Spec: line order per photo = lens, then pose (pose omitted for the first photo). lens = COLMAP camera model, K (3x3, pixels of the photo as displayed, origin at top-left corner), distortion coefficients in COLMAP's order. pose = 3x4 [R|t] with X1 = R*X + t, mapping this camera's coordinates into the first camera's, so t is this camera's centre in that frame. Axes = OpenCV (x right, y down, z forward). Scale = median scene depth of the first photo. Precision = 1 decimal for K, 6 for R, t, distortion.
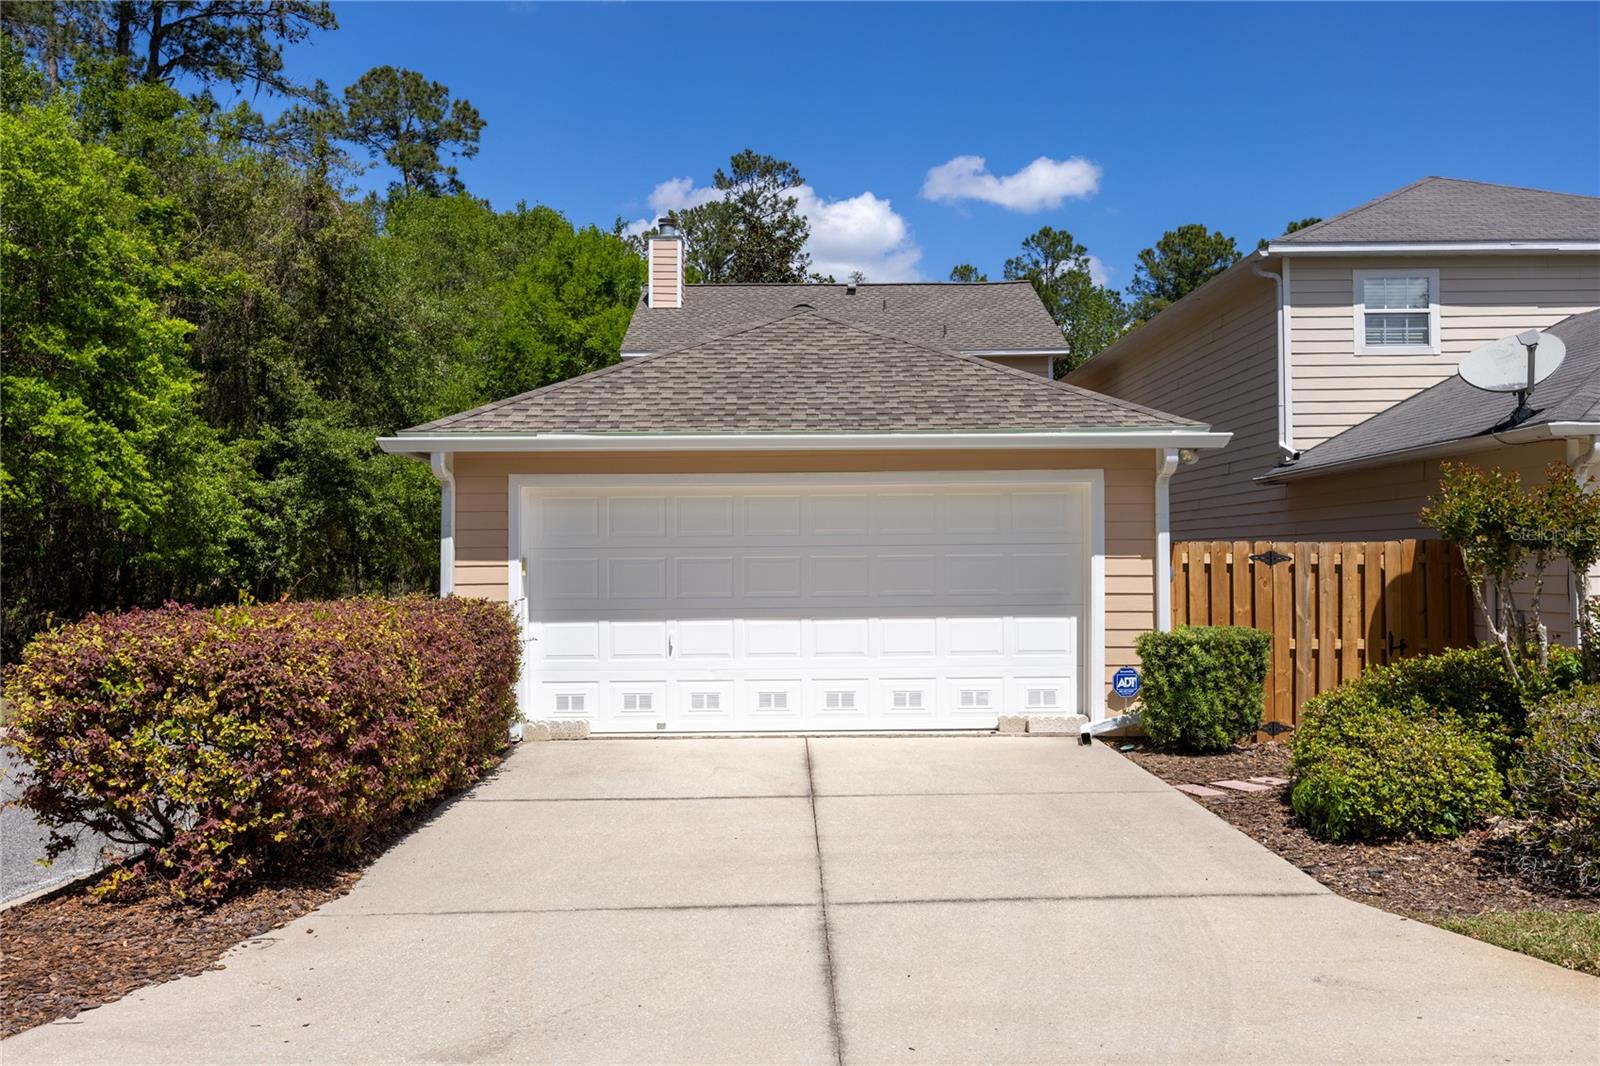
lens RADIAL K [[1349.5, 0, 800.0], [0, 1349.5, 533.0], [0, 0, 1]] dist [-0.008735, 0.005570]
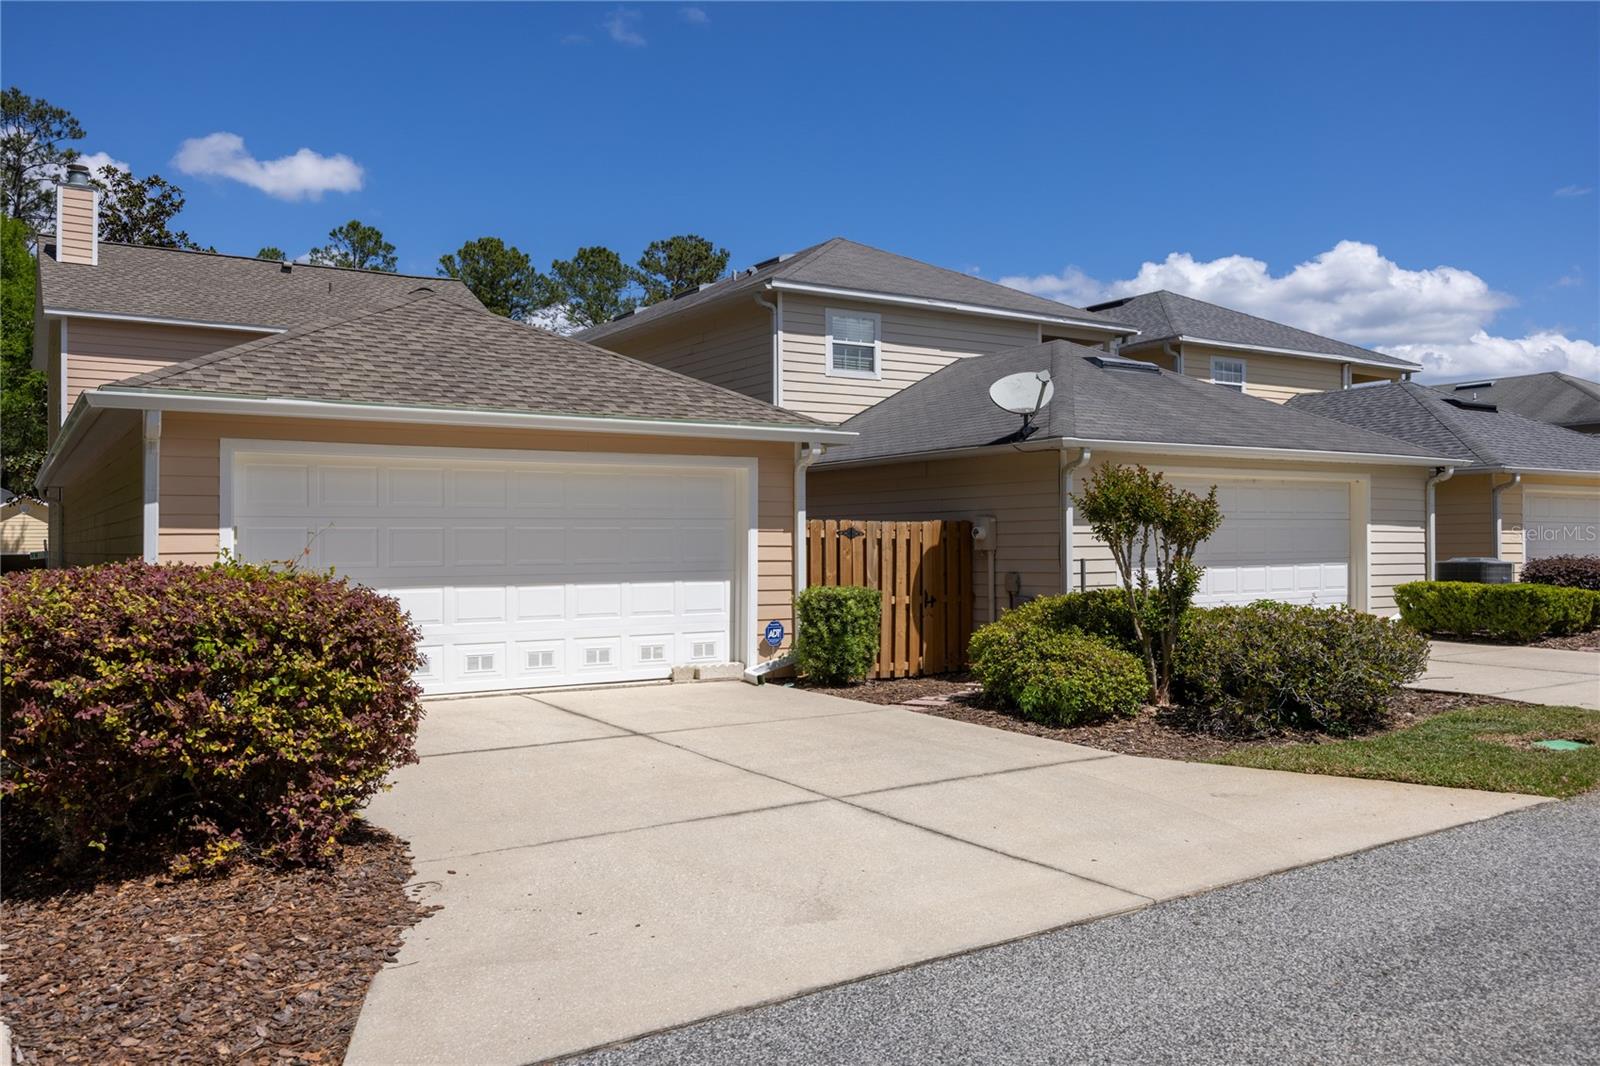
lens RADIAL K [[1275.8, 0, 800.0], [0, 1275.8, 533.0], [0, 0, 1]] dist [-0.004787, -0.000461]
pose [[0.839174, 0.008448, 0.543797, -0.359587], [-0.012059, 0.999923, 0.003075, 0.015842], [-0.543729, -0.009138, 0.839211, 0.020217]]
